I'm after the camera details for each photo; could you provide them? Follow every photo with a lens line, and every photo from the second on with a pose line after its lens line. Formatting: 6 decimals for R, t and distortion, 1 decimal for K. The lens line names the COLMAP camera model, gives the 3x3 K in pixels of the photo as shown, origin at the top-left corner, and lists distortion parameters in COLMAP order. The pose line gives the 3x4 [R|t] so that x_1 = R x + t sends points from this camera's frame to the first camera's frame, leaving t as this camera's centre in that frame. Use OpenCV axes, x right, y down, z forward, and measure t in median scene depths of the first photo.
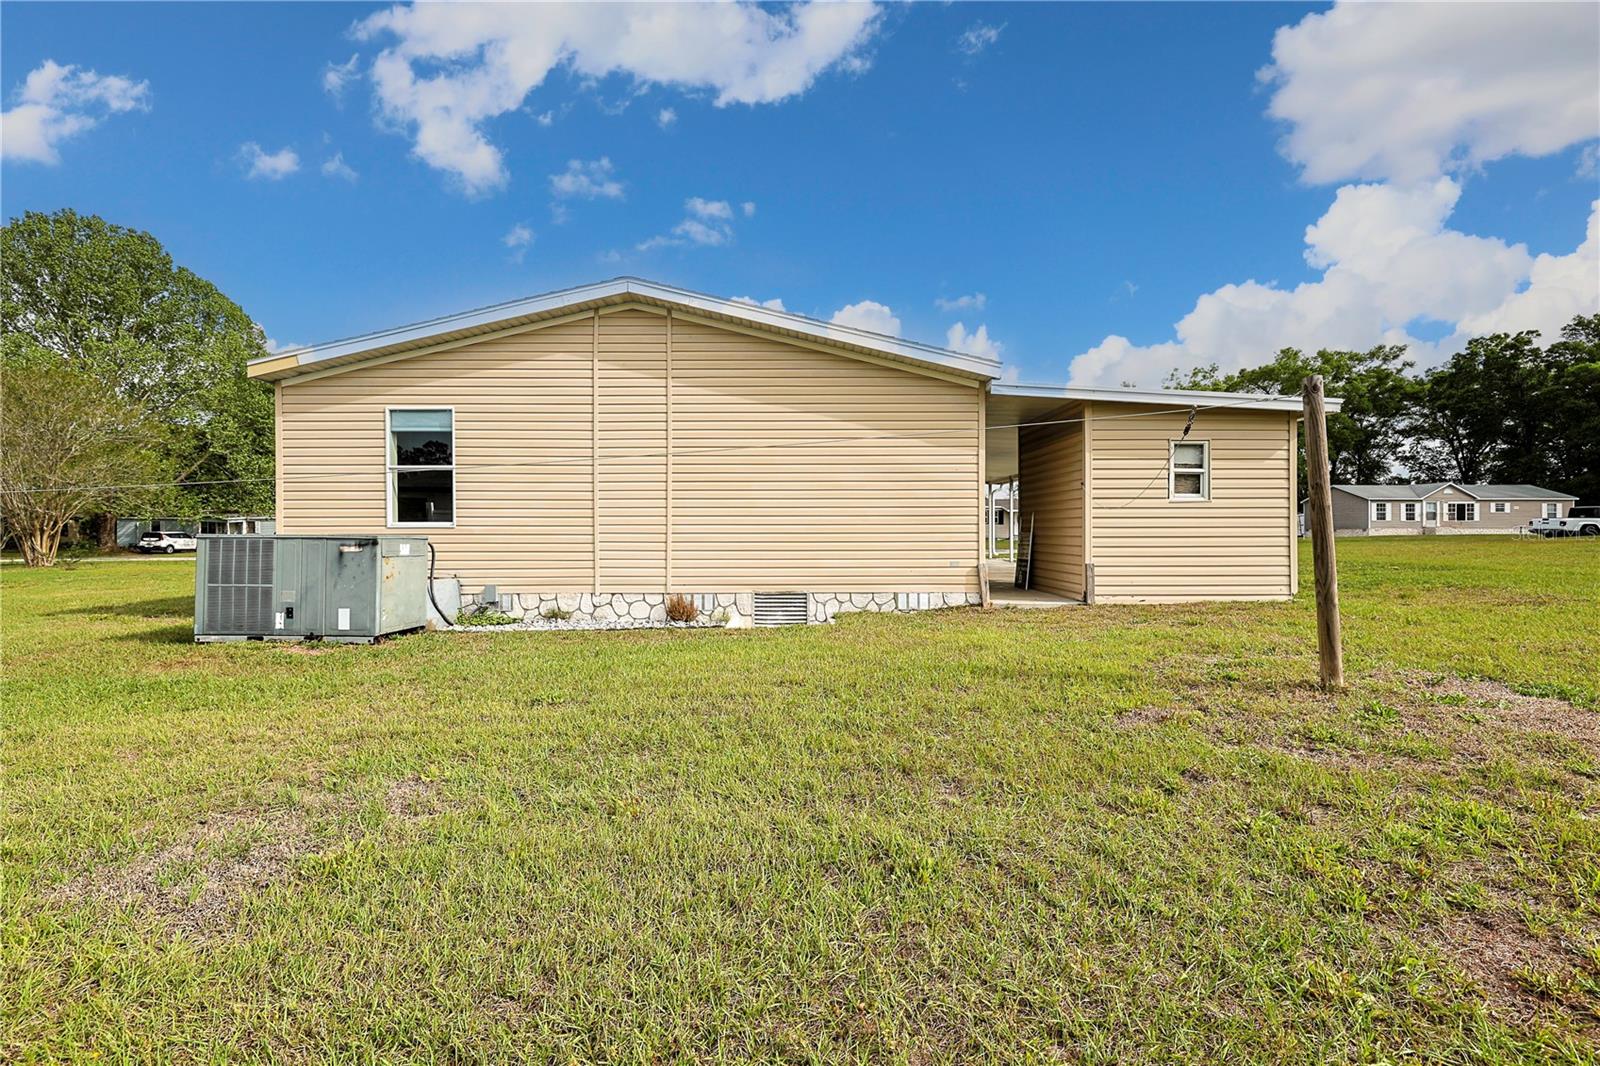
lens RADIAL K [[709.0, 0, 800.0], [0, 709.0, 533.0], [0, 0, 1]] dist [0.000288, 0.000028]
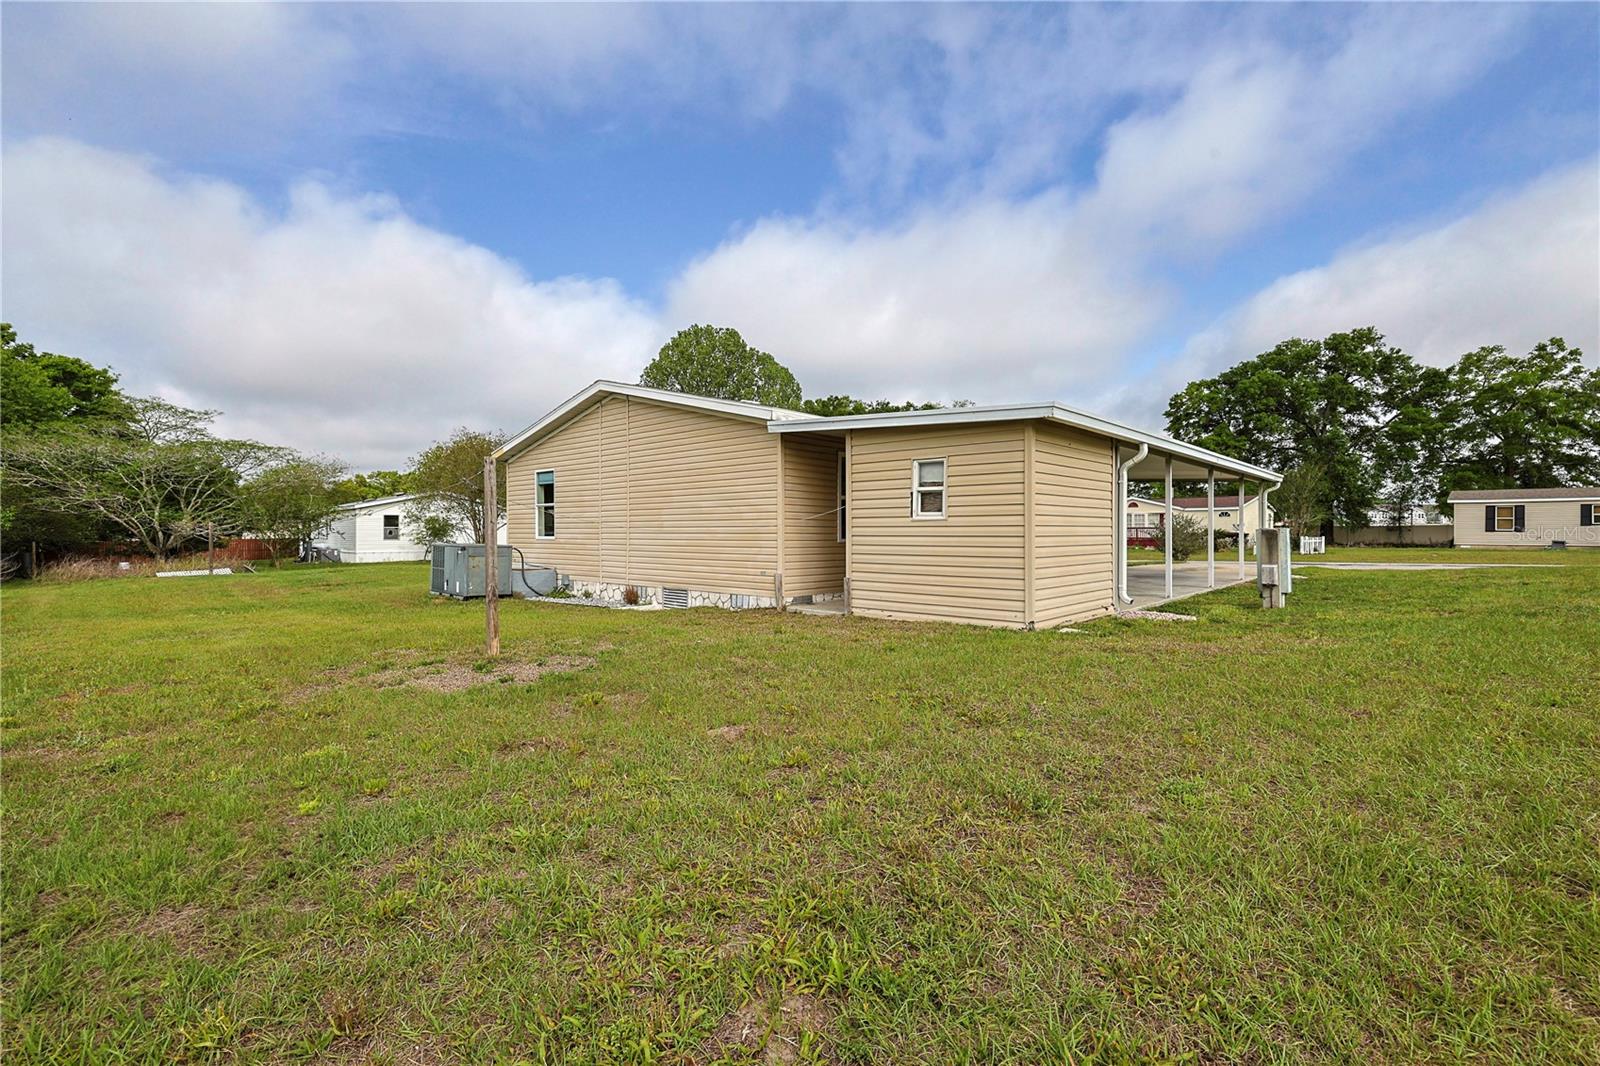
lens RADIAL K [[709.0, 0, 800.0], [0, 709.0, 533.0], [0, 0, 1]] dist [0.000288, 0.000028]
pose [[0.735251, 0.002865, -0.677789, 1.089258], [-0.005001, 0.999987, -0.001198, -0.023877], [0.677776, 0.004271, 0.735256, 0.146421]]
